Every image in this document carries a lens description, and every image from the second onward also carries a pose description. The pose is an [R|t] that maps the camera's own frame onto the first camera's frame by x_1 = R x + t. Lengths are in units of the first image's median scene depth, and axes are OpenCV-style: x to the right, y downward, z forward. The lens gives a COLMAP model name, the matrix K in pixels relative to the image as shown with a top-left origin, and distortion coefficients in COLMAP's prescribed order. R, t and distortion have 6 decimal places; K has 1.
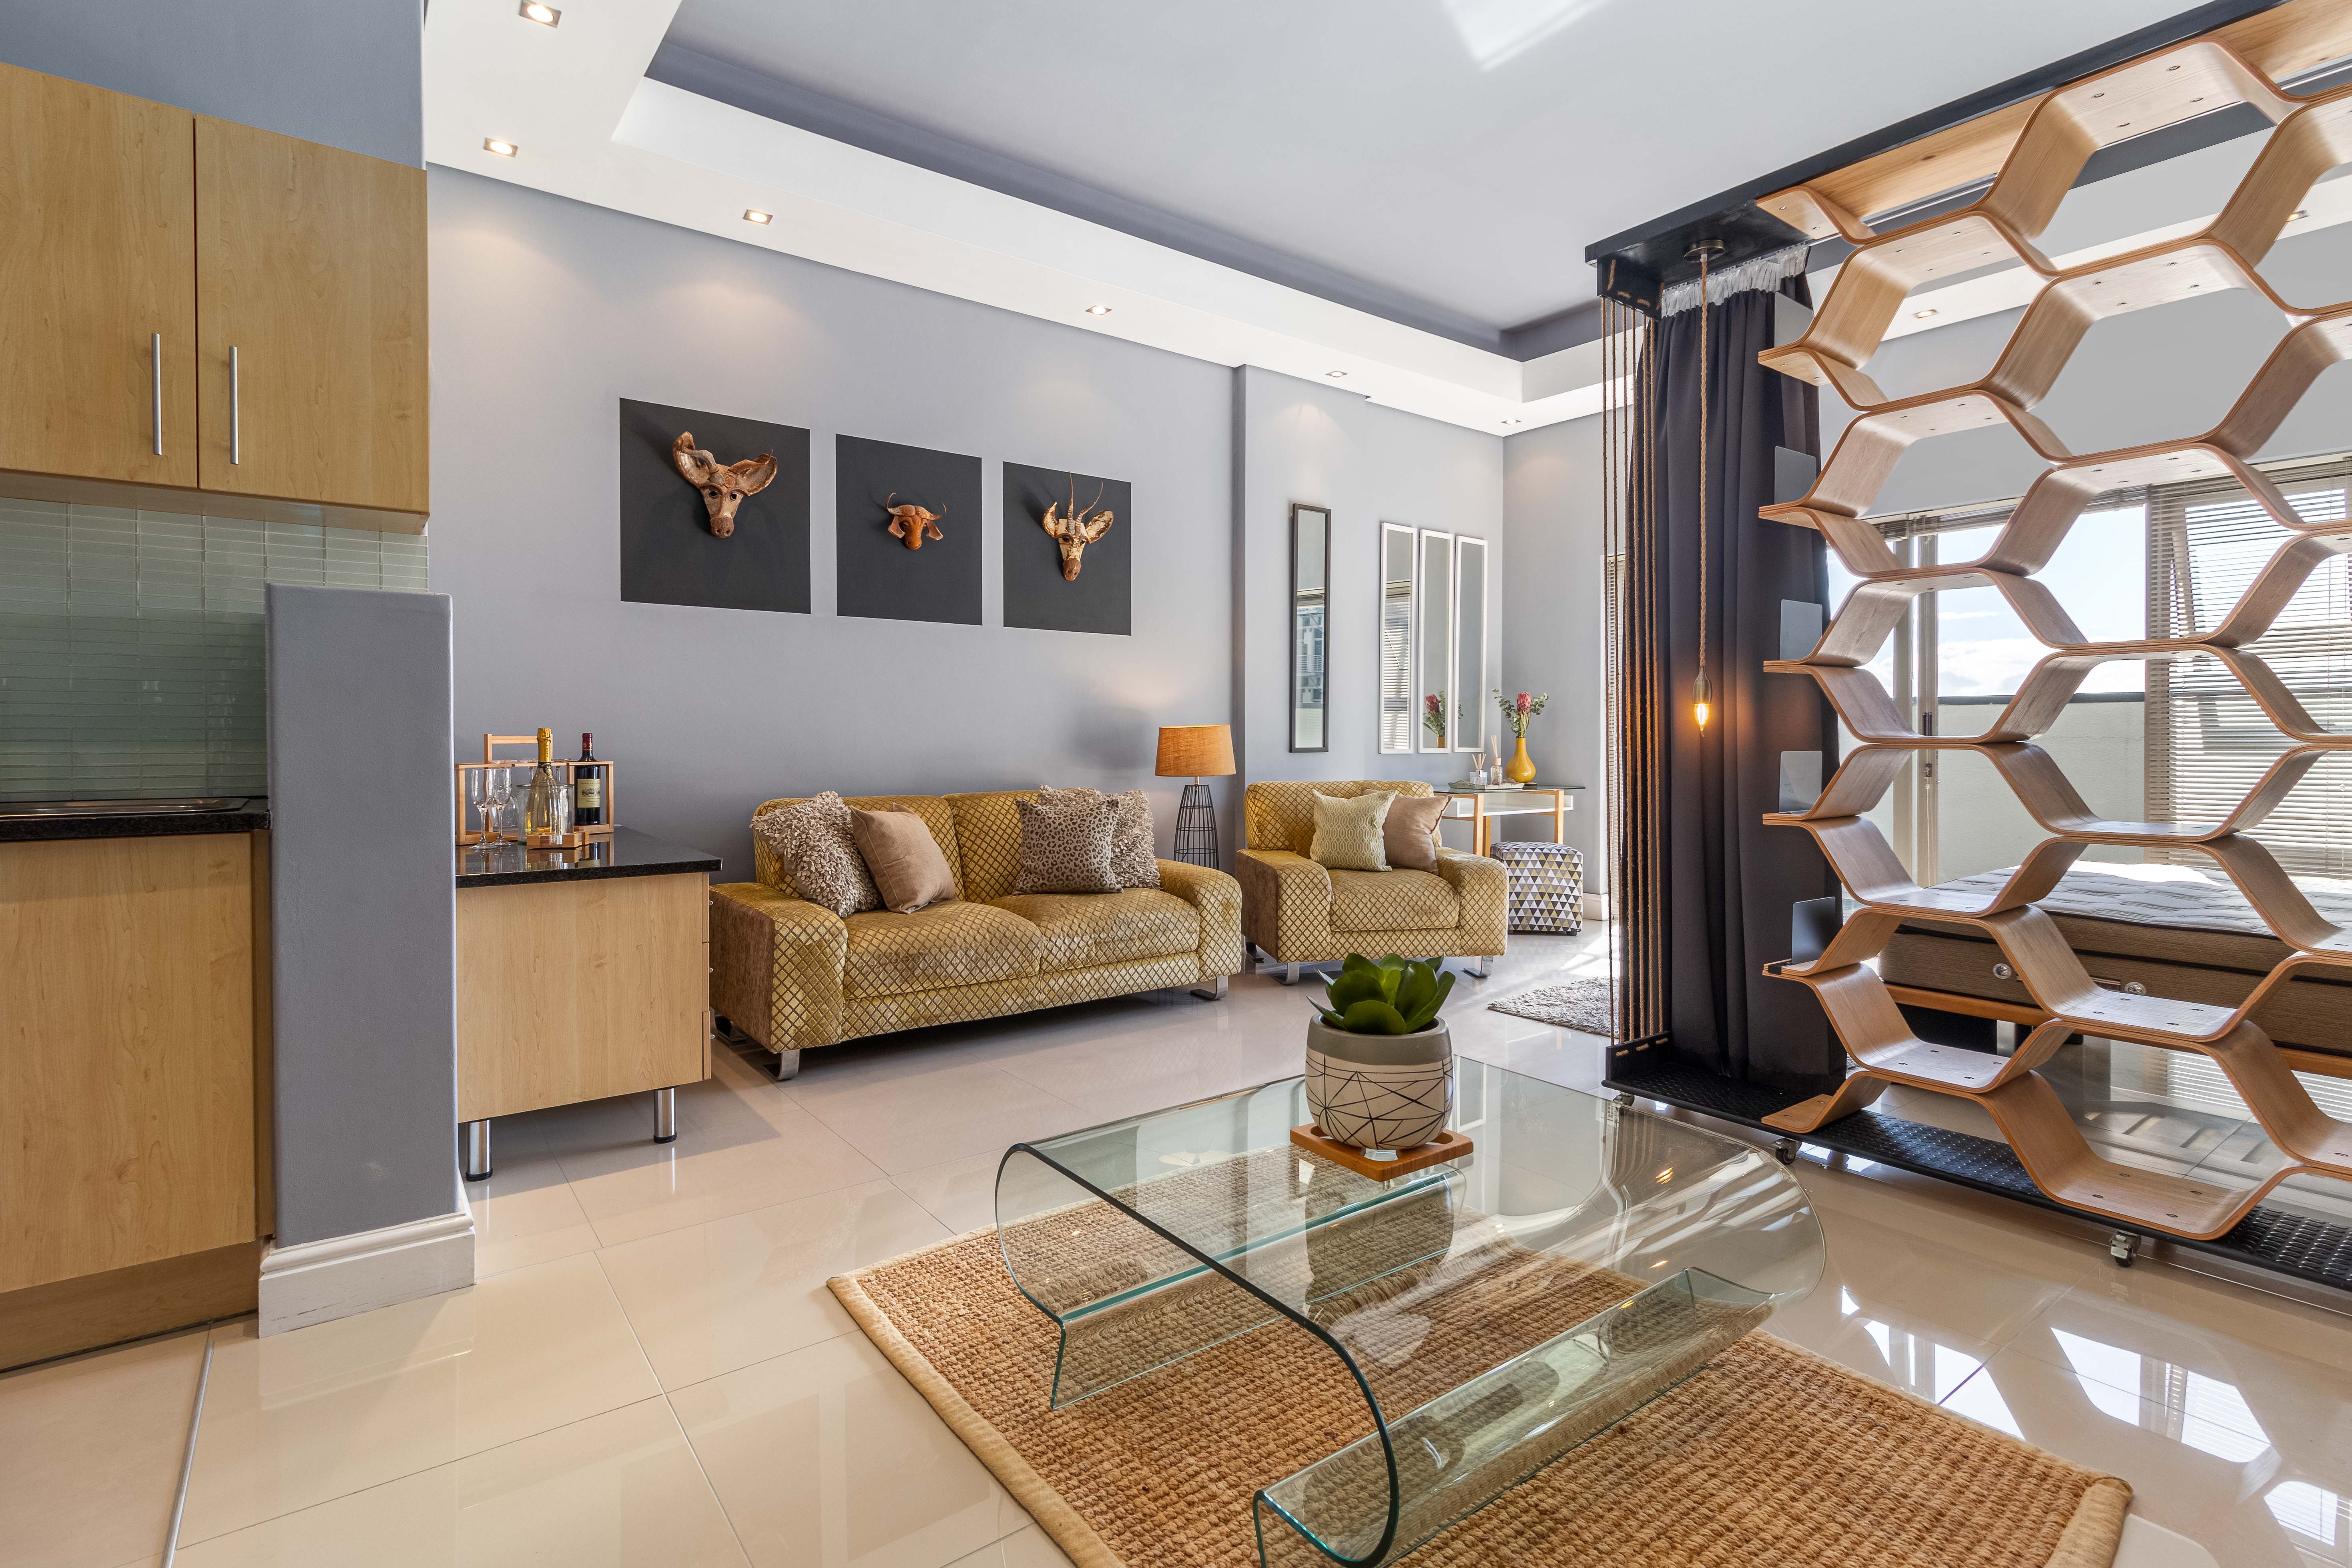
lens RADIAL K [[1084.4, 0, 1181.7], [0, 1084.4, 746.3], [0, 0, 1]] dist [0.001173, 0.000700]
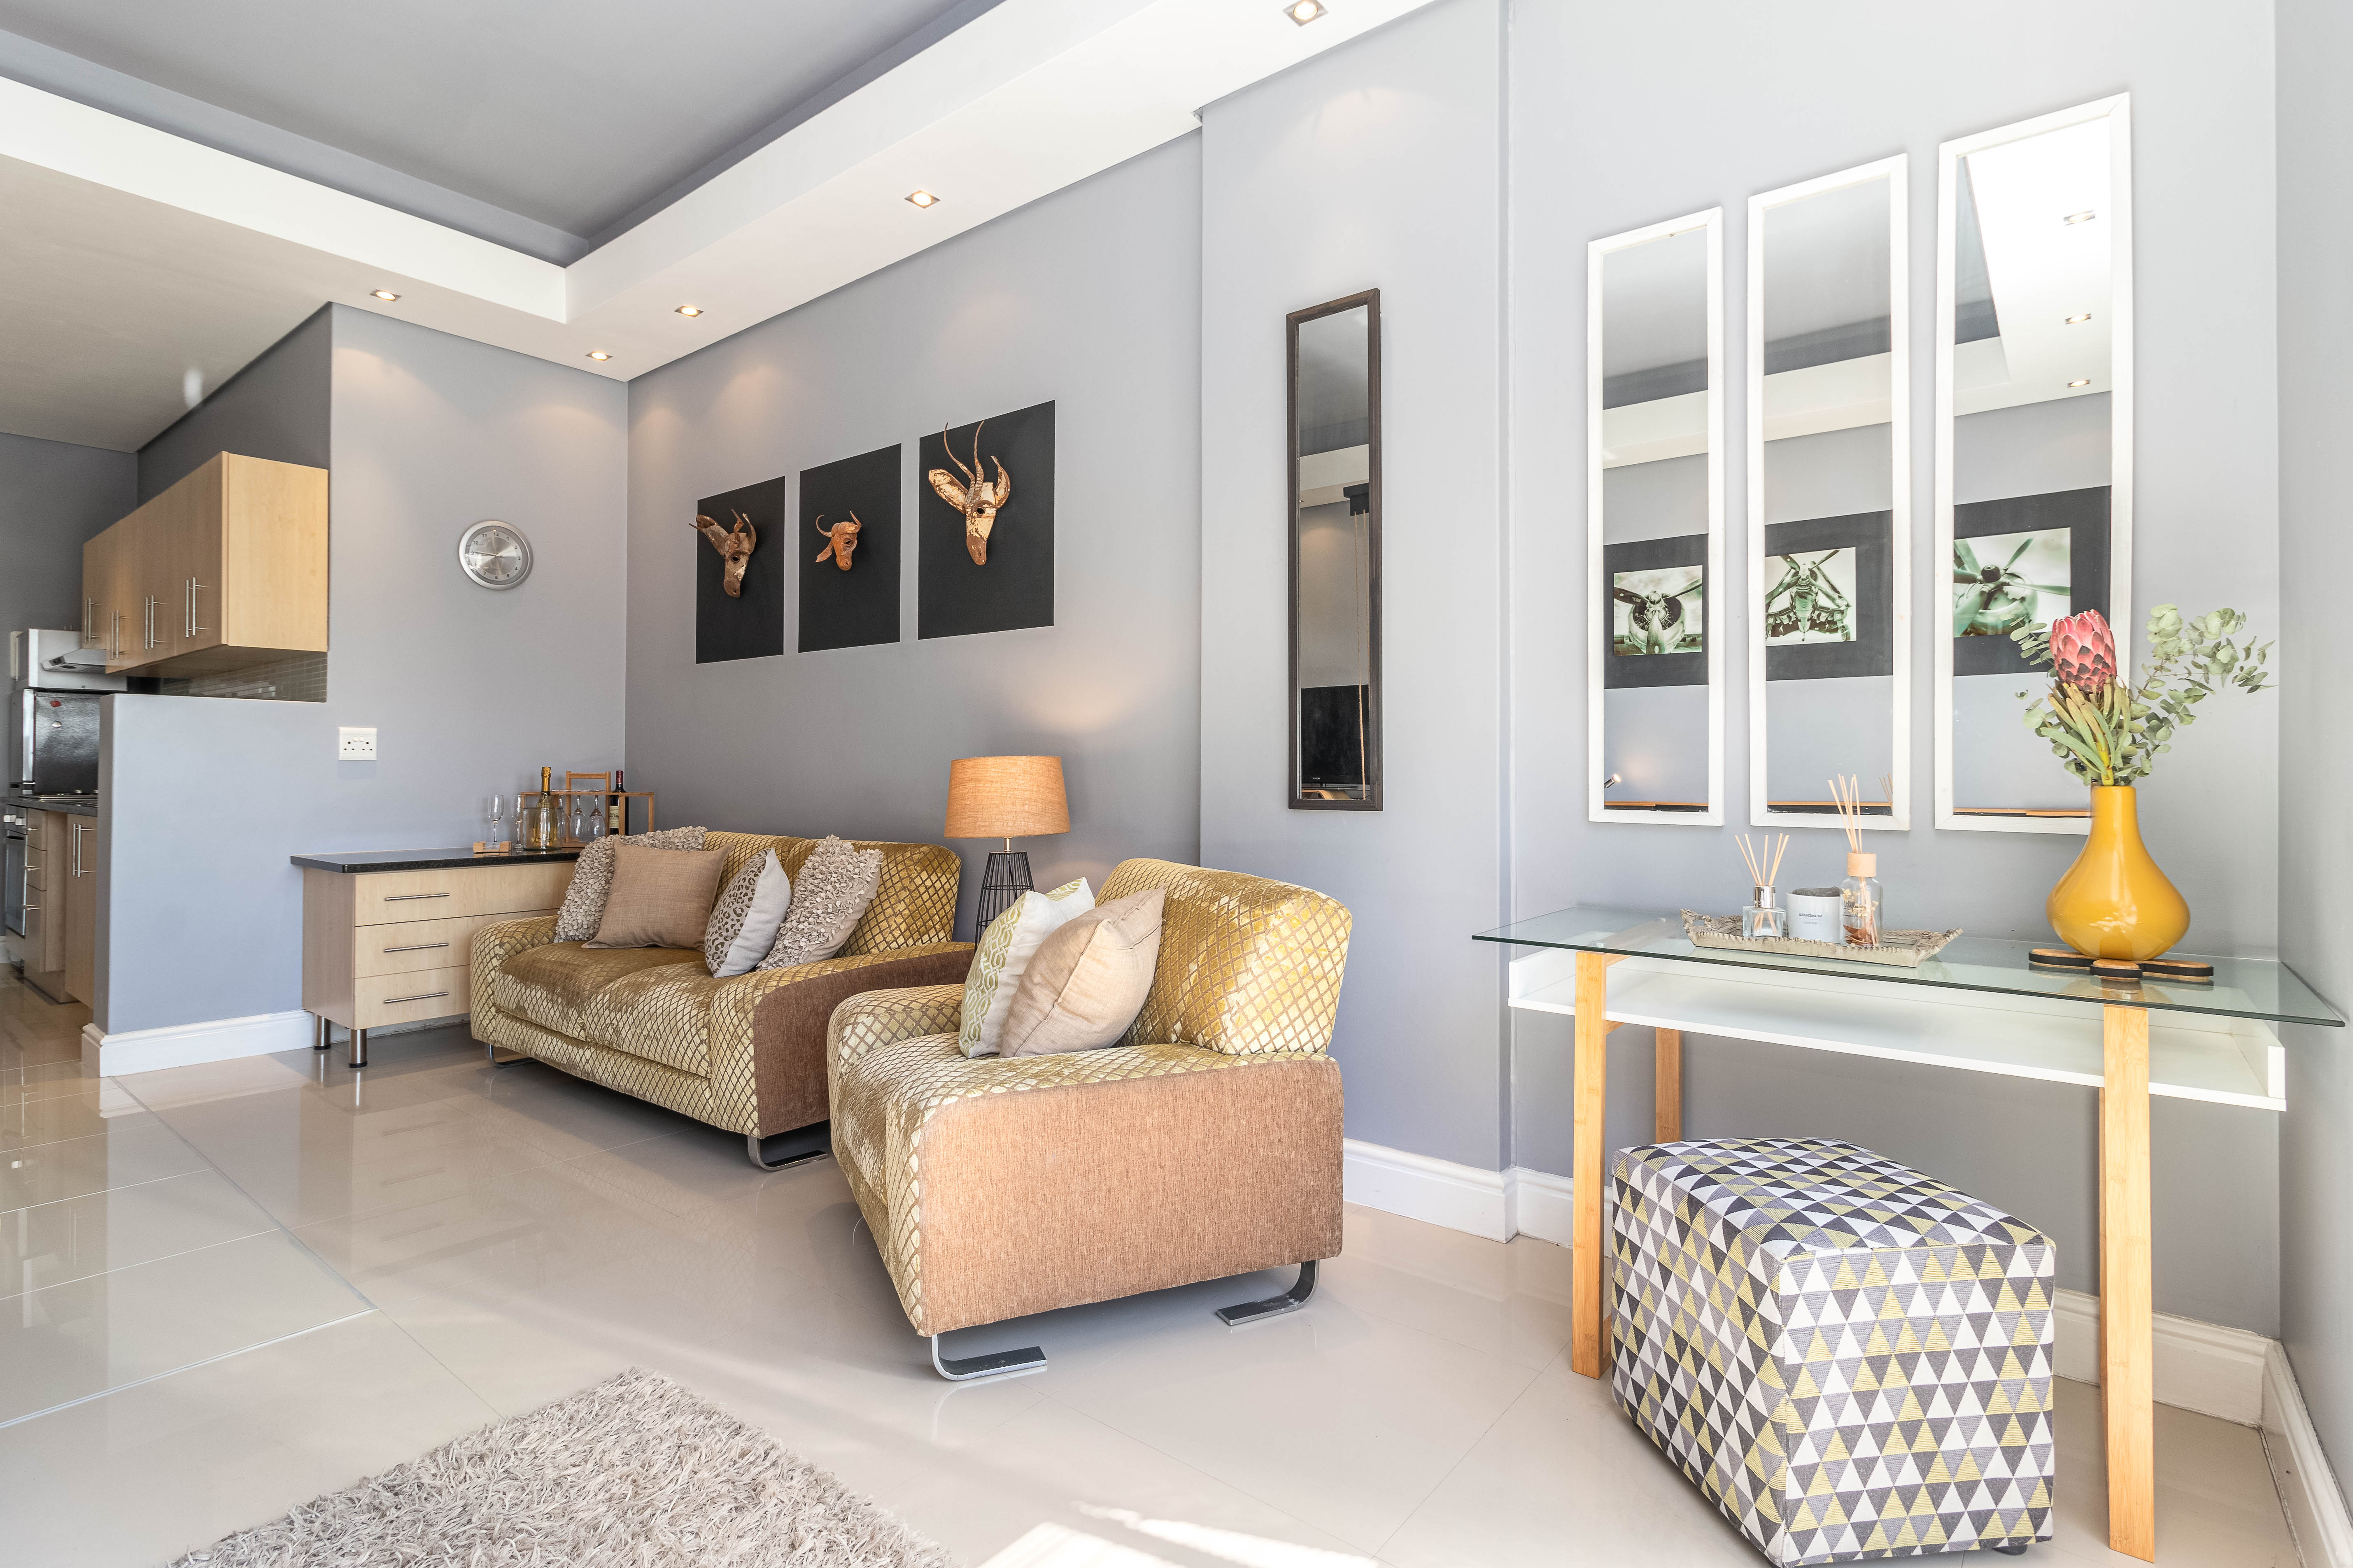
lens RADIAL K [[1121.6, 0, 1173.1], [0, 1121.6, 757.6], [0, 0, 1]] dist [-0.000106, 0.000139]
pose [[0.263544, -0.009049, -0.964605, 0.824635], [-0.010520, 0.999870, -0.012254, -0.015461], [0.964590, 0.013377, 0.263414, 1.135094]]
